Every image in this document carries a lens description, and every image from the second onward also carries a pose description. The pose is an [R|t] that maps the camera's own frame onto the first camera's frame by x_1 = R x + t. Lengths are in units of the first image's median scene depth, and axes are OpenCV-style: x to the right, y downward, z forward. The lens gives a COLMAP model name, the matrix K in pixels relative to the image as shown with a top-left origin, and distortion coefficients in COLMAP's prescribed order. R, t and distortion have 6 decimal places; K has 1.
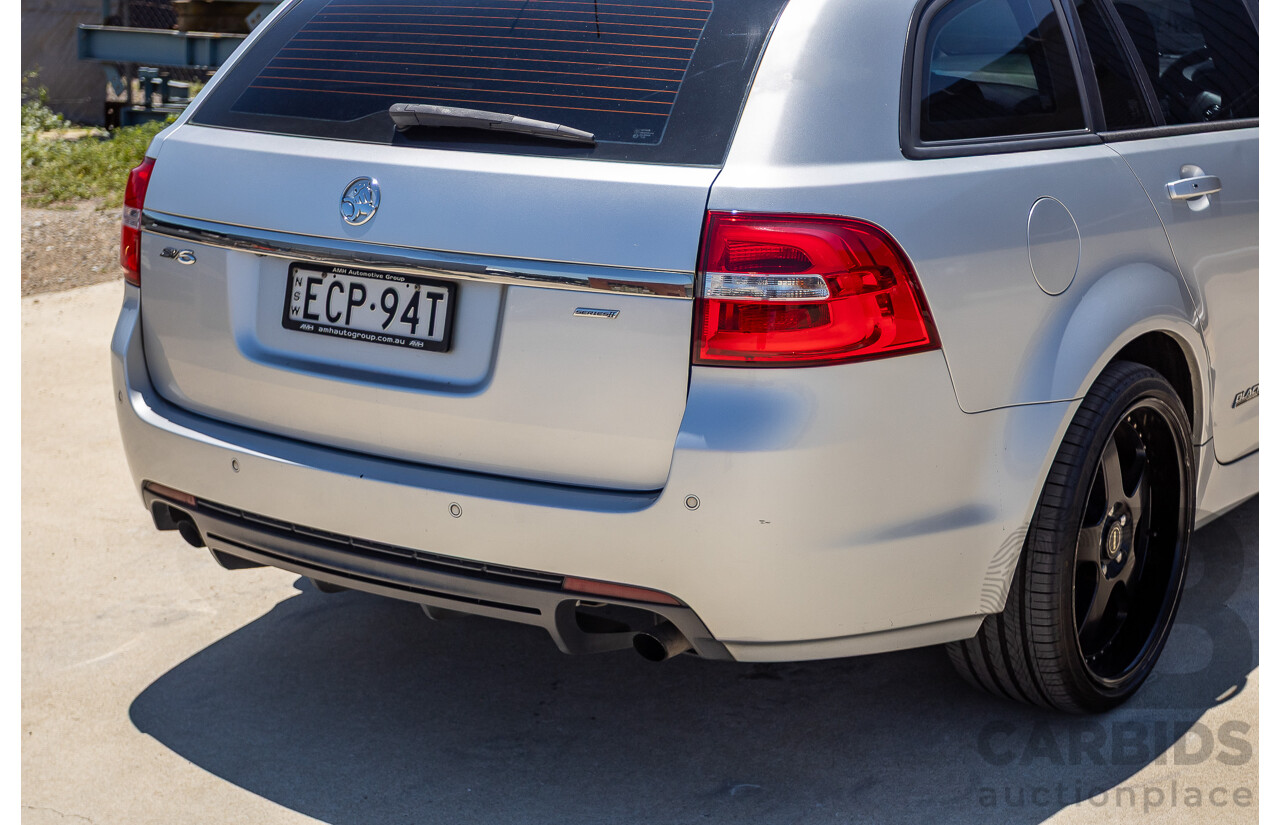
lens RADIAL K [[2196.6, 0, 640.0], [0, 2196.6, 412.5], [0, 0, 1]] dist [-0.046097, 0.035195]
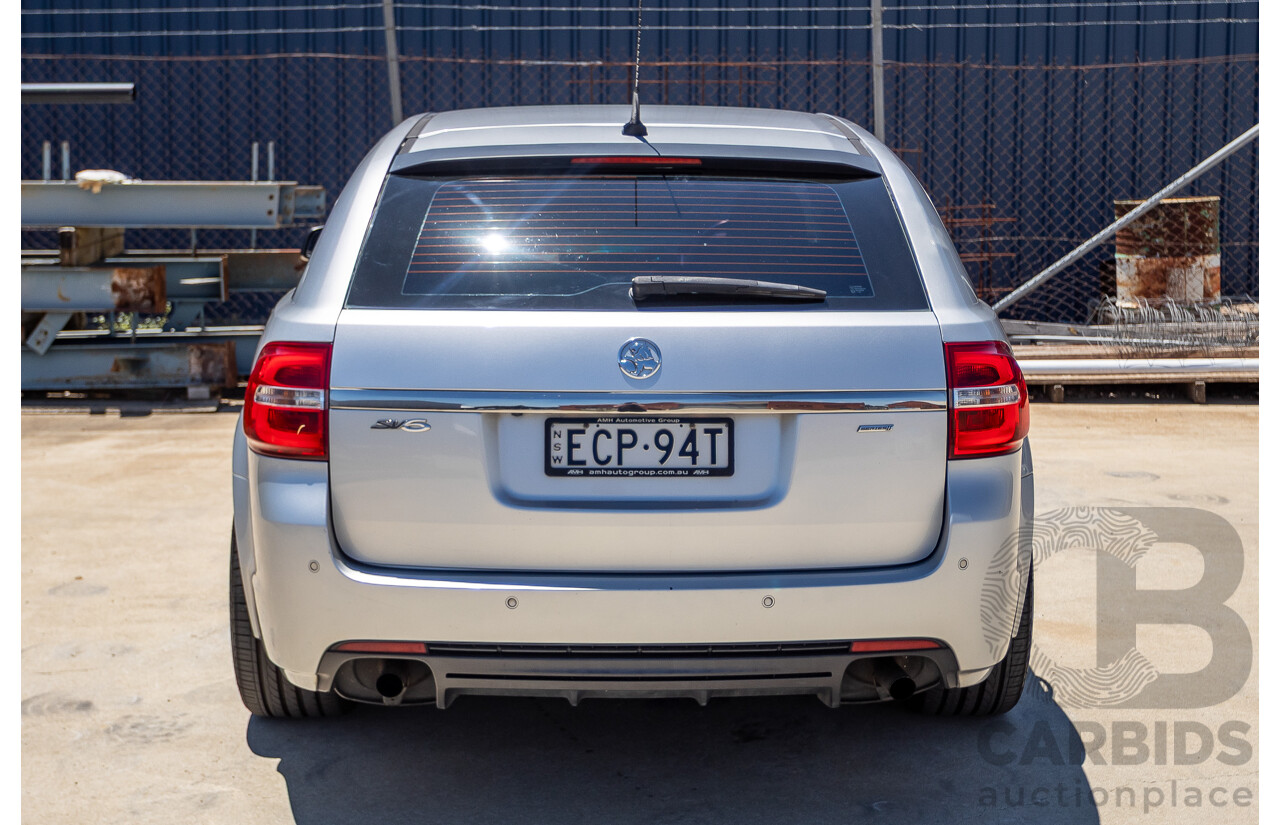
lens RADIAL K [[2196.6, 0, 640.0], [0, 2196.6, 412.5], [0, 0, 1]] dist [-0.046097, 0.035195]
pose [[0.798067, -0.080184, 0.597209, -0.829261], [0.131531, 0.990388, -0.042796, -0.016306], [-0.588037, 0.112705, 0.800943, 0.050267]]
